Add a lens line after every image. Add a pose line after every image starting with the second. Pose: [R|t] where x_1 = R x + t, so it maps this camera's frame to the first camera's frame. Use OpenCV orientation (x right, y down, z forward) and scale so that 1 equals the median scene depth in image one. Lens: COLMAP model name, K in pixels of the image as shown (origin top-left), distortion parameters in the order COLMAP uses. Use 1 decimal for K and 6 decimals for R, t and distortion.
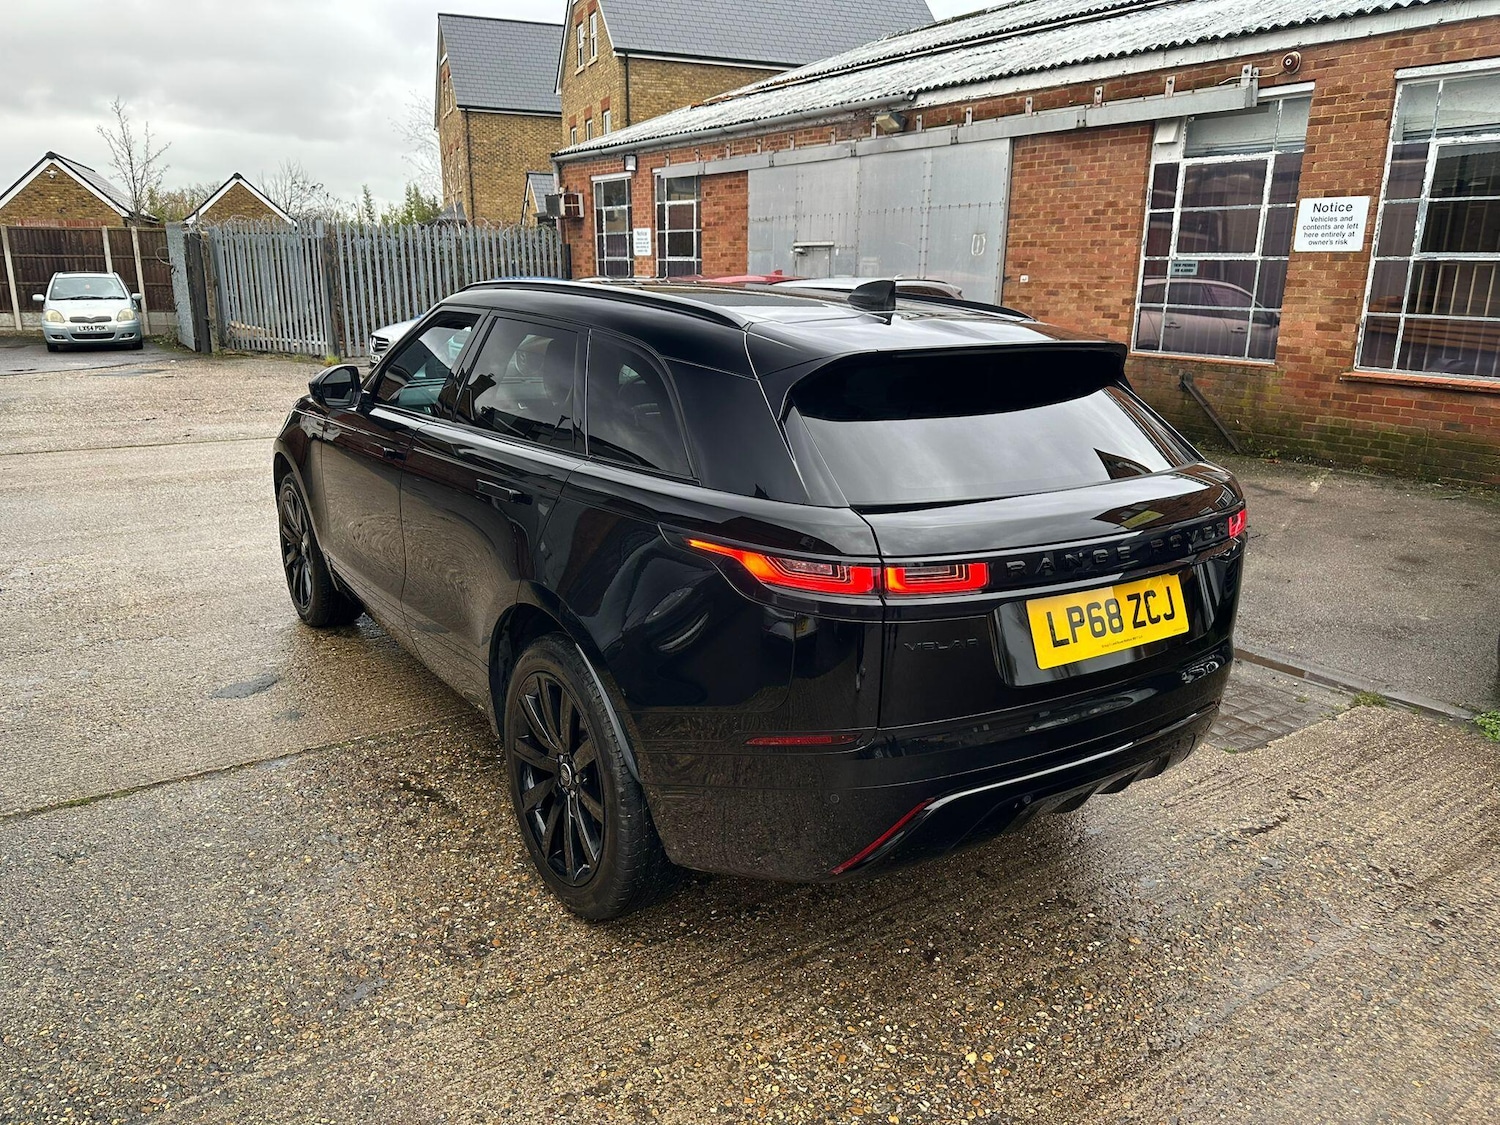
lens RADIAL K [[1063.3, 0, 743.4], [0, 1063.3, 555.6], [0, 0, 1]] dist [0.022482, -0.028453]
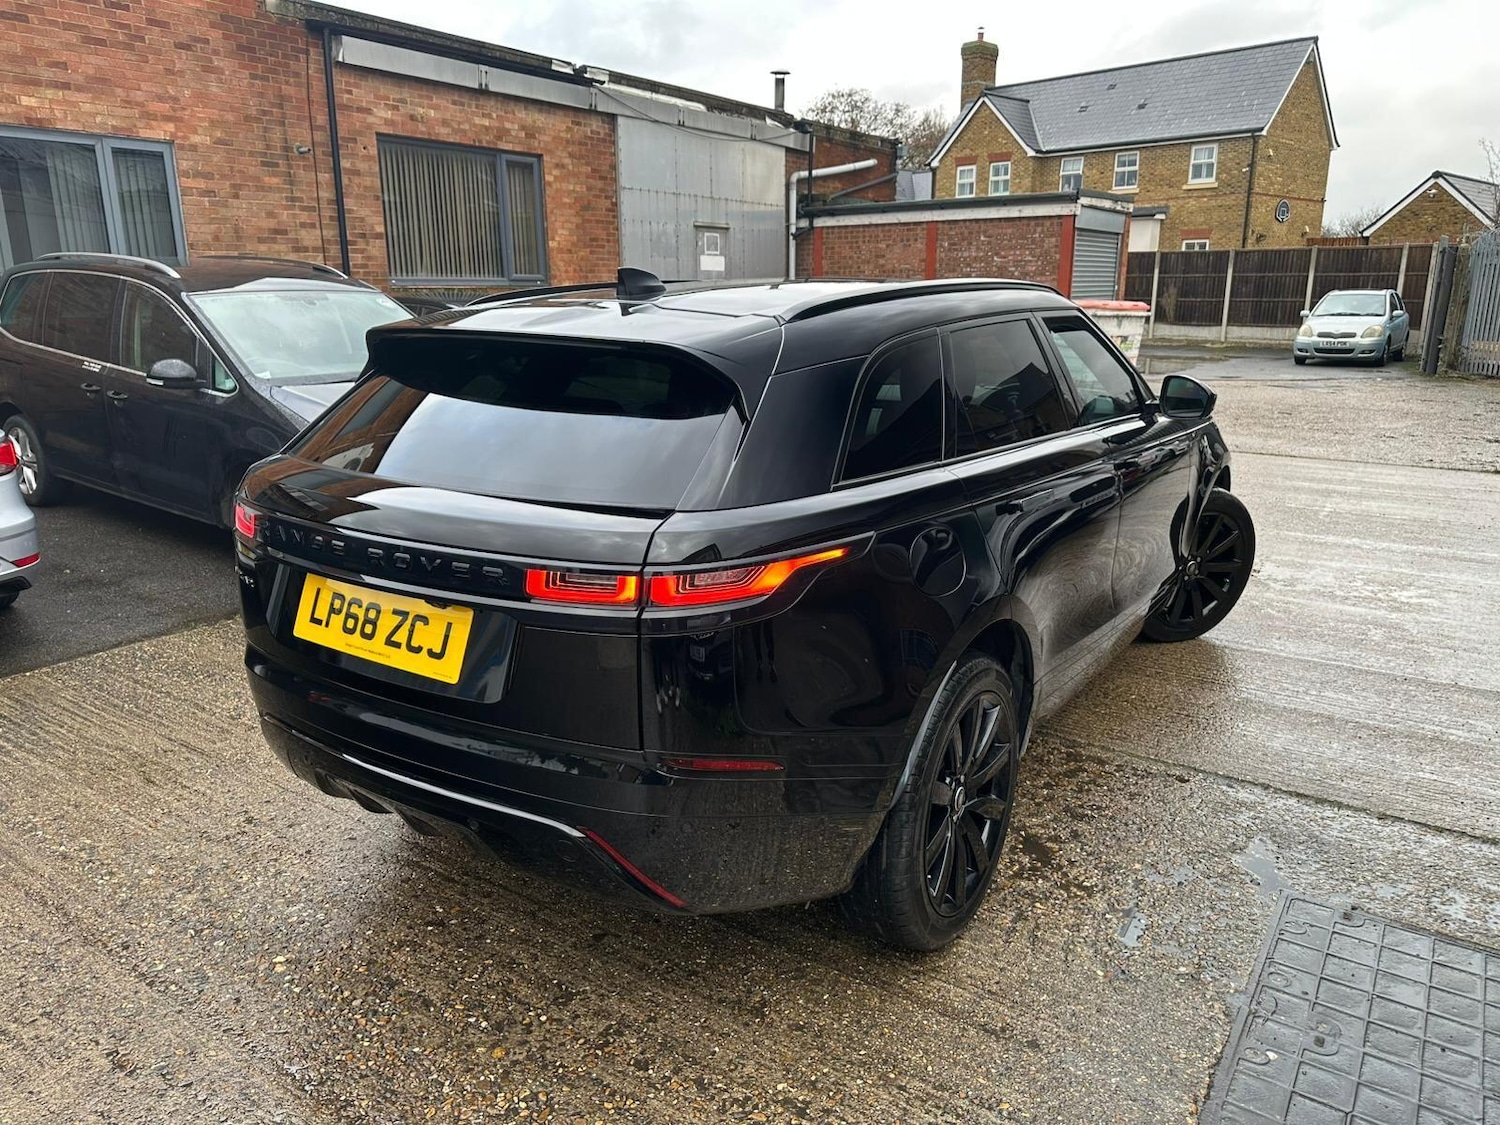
lens RADIAL K [[1073.9, 0, 752.3], [0, 1073.9, 564.8], [0, 0, 1]] dist [-0.000827, -0.027551]
pose [[0.373979, 0.213978, -0.902415, 0.340324], [-0.223188, 0.965189, 0.136369, -0.050213], [0.900182, 0.150409, 0.408718, 0.237176]]
